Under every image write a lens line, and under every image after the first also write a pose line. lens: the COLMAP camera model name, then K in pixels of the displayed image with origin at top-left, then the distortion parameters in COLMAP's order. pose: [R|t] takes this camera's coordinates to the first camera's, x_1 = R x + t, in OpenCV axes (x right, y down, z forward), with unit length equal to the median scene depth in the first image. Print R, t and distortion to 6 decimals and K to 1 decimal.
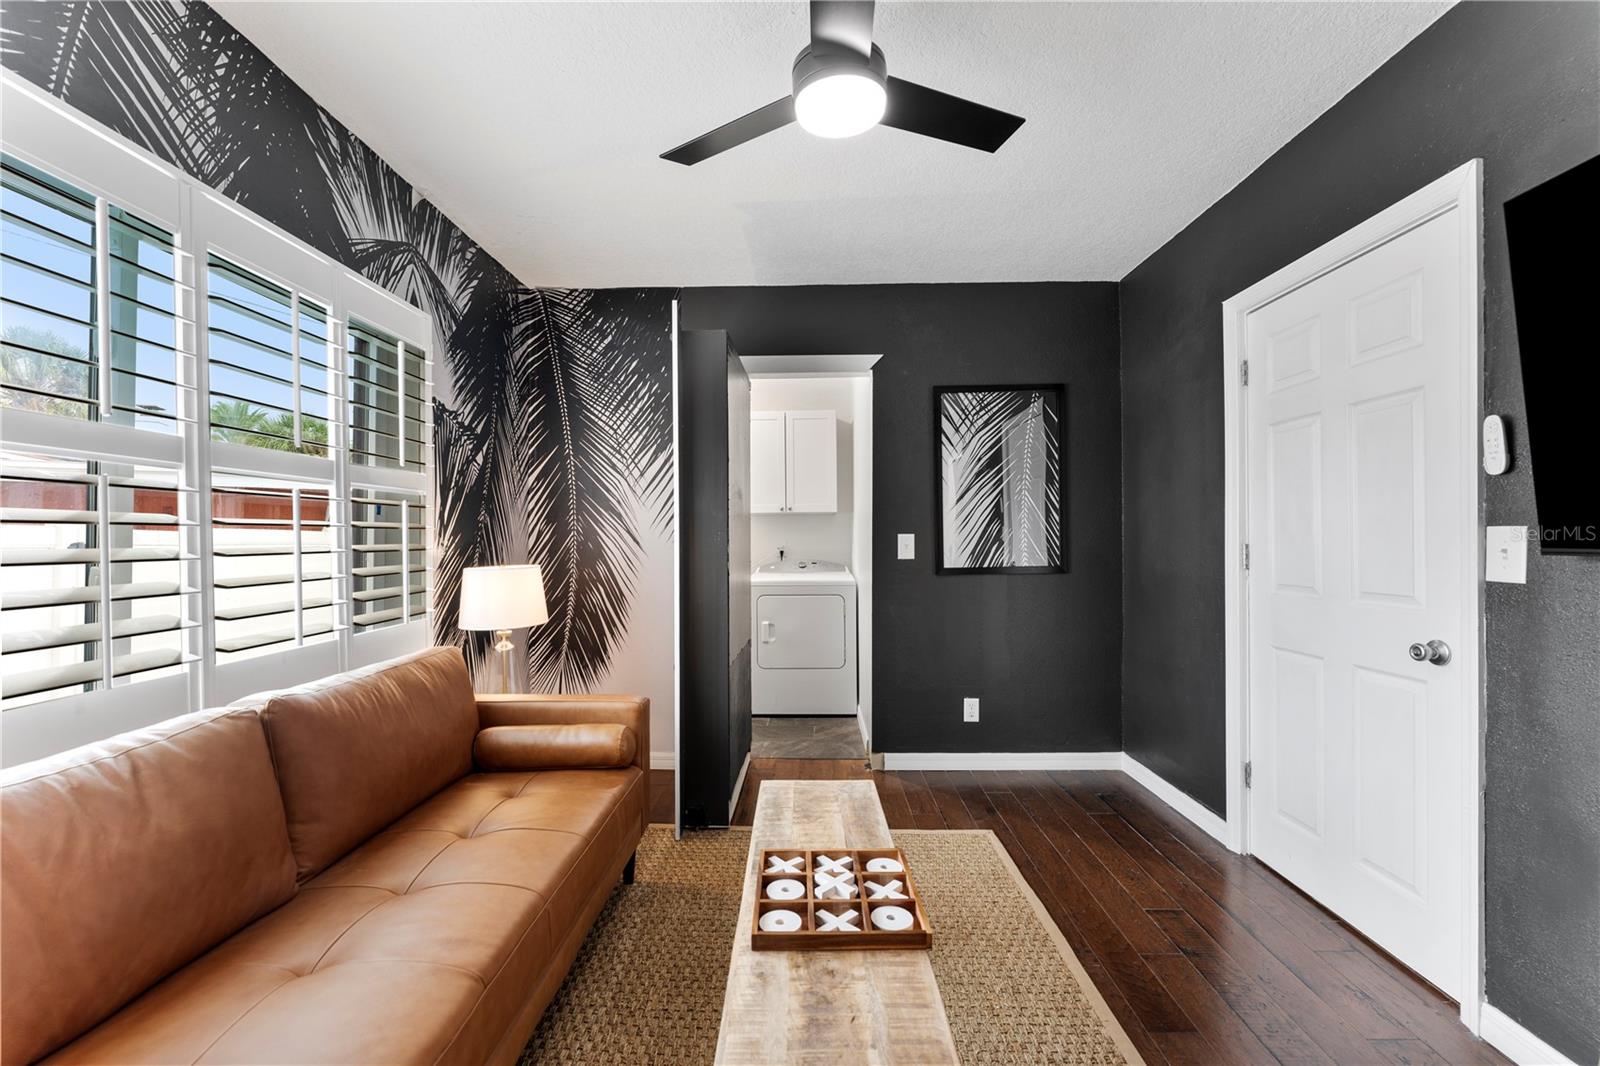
lens RADIAL K [[653.5, 0, 800.8], [0, 653.5, 537.5], [0, 0, 1]] dist [-0.003223, 0.000208]
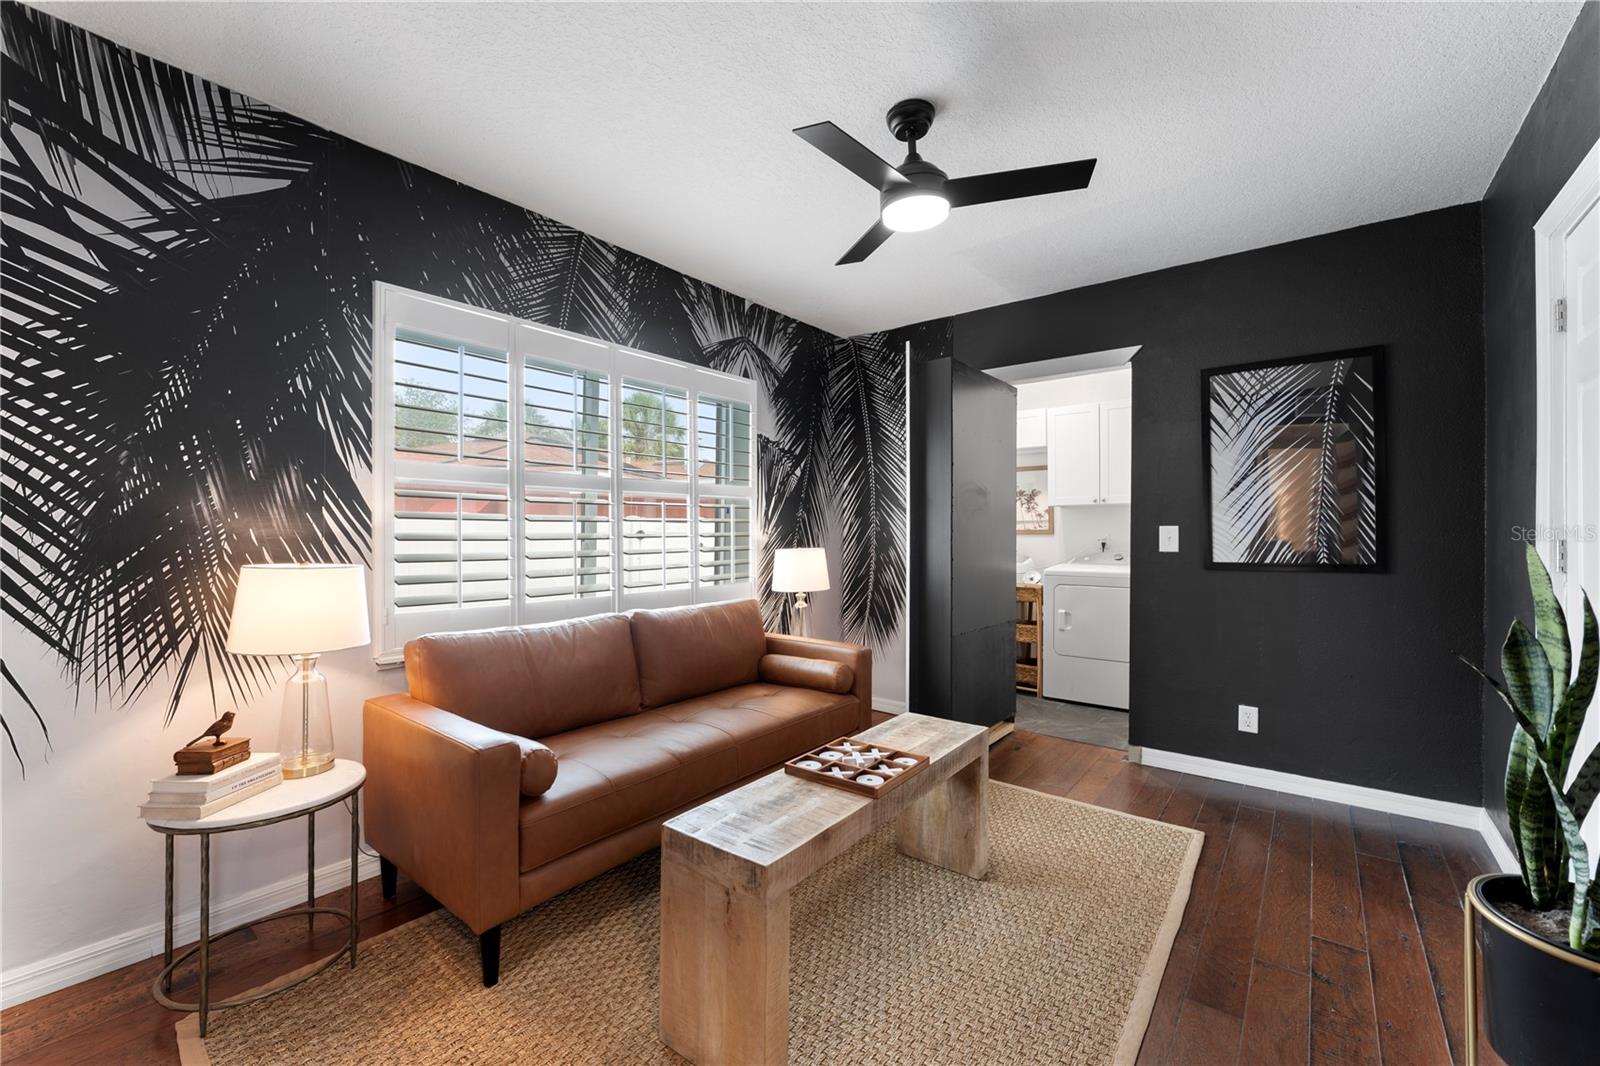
lens RADIAL K [[652.9, 0, 798.5], [0, 652.9, 528.2], [0, 0, 1]] dist [-0.001064, 0.000036]
pose [[0.797792, 0.002793, -0.602926, 0.366463], [-0.002876, 0.999996, 0.000826, -0.001400], [0.602925, 0.001075, 0.797797, -0.124226]]
